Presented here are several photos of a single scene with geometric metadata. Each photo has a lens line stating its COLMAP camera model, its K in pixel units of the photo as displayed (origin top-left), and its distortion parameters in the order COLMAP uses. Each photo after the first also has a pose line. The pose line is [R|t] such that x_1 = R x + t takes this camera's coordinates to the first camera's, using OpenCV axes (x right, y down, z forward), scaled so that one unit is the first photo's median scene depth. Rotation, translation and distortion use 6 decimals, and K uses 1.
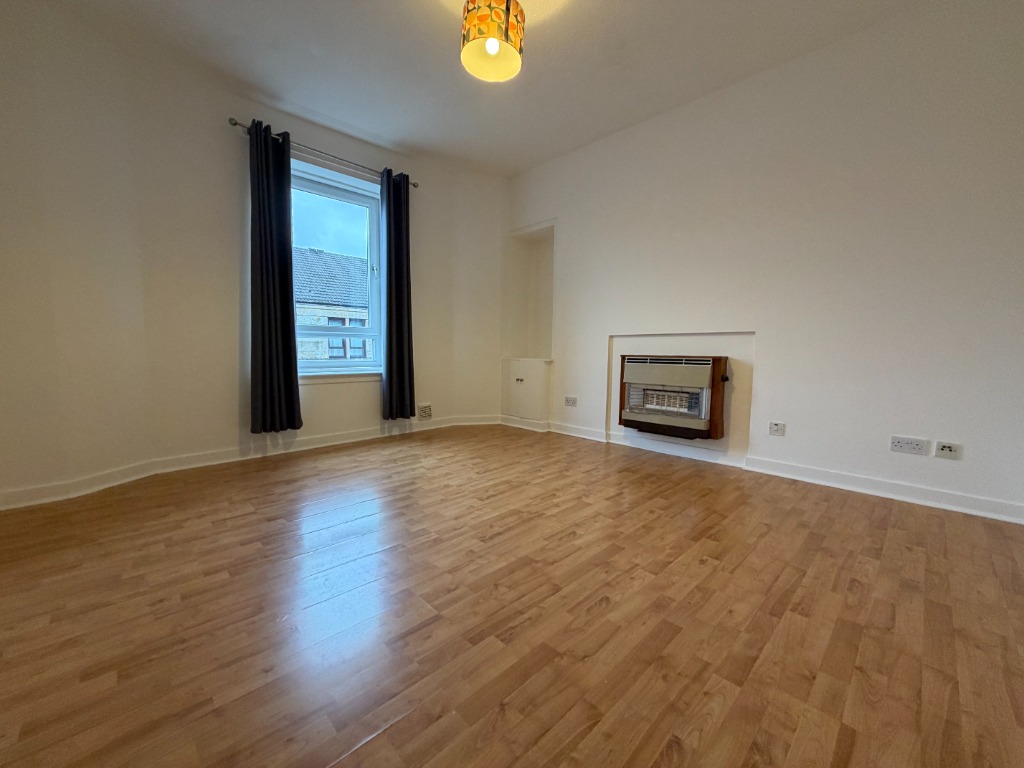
lens RADIAL K [[406.7, 0, 508.8], [0, 406.7, 379.1], [0, 0, 1]] dist [-0.000790, -0.000299]
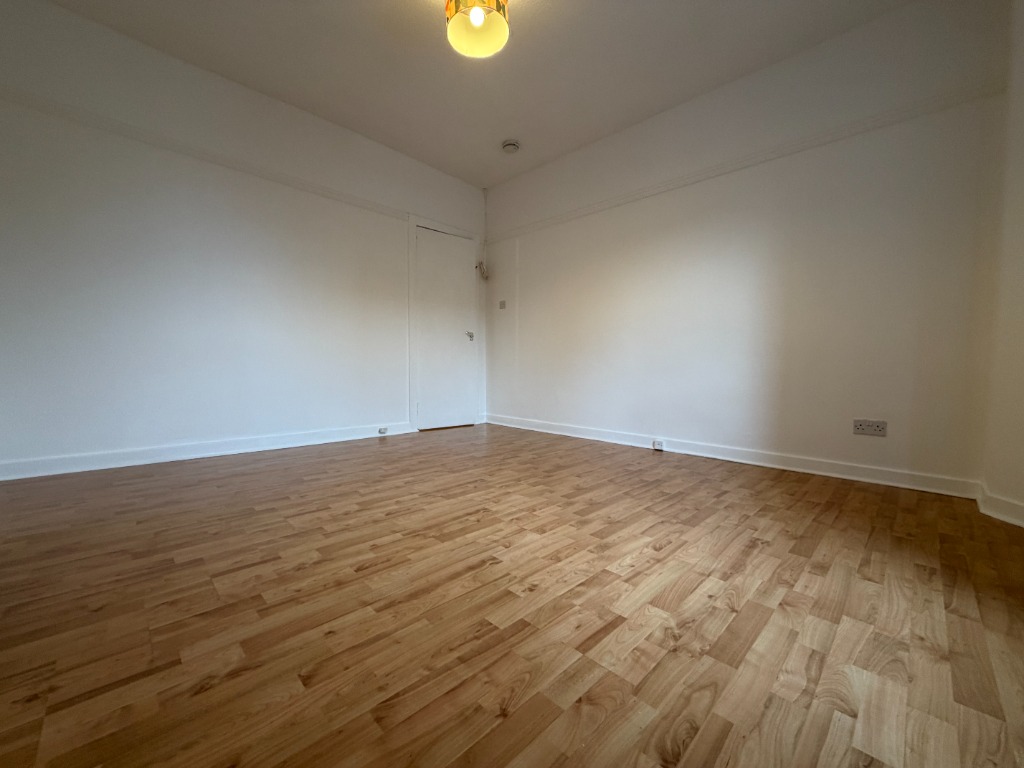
lens RADIAL K [[406.7, 0, 509.5], [0, 406.7, 383.2], [0, 0, 1]] dist [-0.000790, -0.000299]
pose [[-0.999837, -0.015134, -0.009885, -0.096640], [-0.016112, 0.994052, 0.107705, -0.037586], [0.008196, 0.107847, -0.994134, 1.654308]]
